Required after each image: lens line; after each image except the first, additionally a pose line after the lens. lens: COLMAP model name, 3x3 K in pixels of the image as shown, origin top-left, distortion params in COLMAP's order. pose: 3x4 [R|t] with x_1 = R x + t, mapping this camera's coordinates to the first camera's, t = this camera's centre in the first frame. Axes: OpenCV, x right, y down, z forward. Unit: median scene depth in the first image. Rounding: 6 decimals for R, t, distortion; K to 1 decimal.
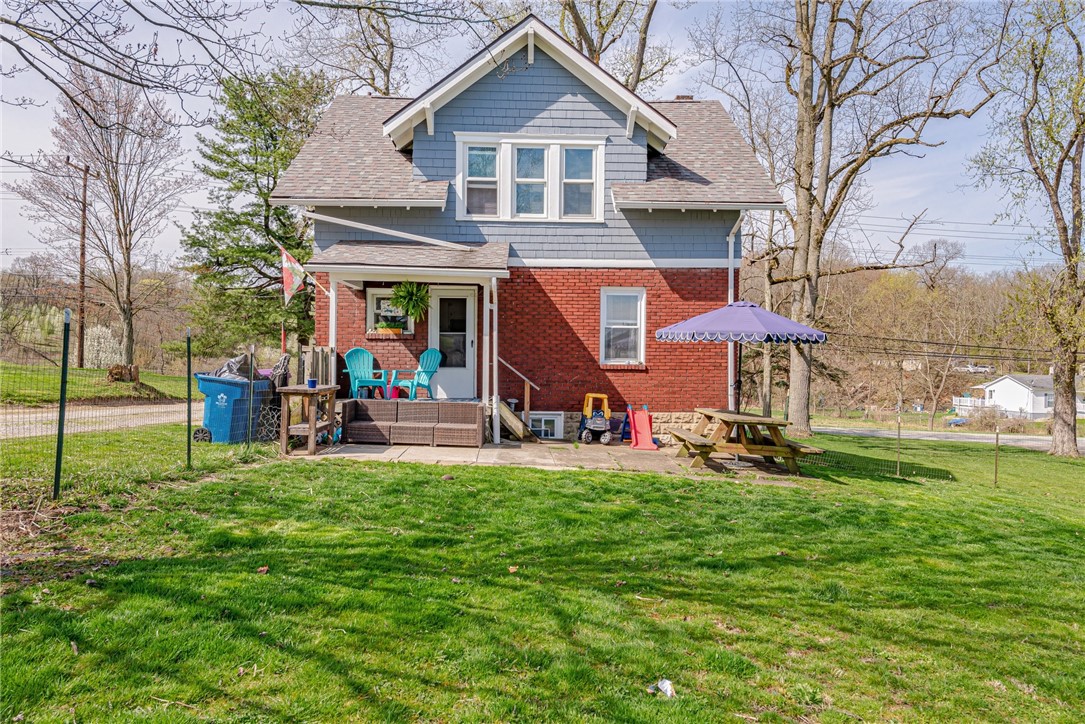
lens RADIAL K [[734.9, 0, 542.5], [0, 734.9, 362.0], [0, 0, 1]] dist [0.002879, 0.000516]
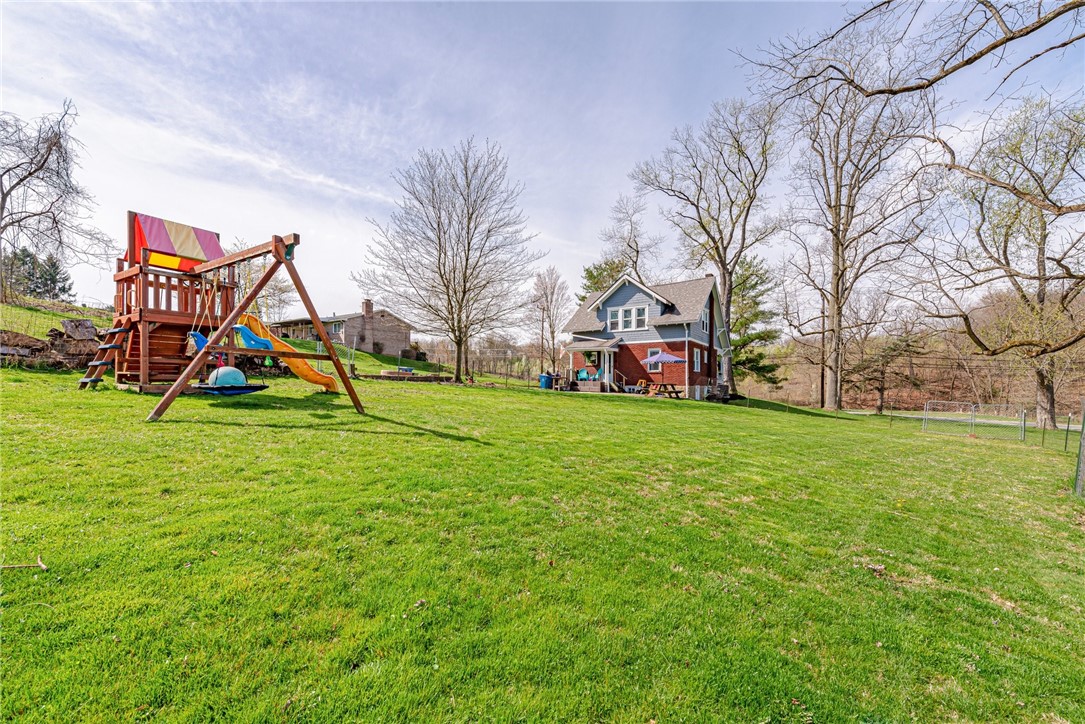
lens RADIAL K [[437.0, 0, 542.2], [0, 437.0, 385.5], [0, 0, 1]] dist [-0.000015, -0.000002]
pose [[0.829190, -0.004580, -0.558948, 0.799284], [0.000002, 0.999966, -0.008190, 0.083036], [0.558967, 0.006790, 0.829162, -0.930071]]
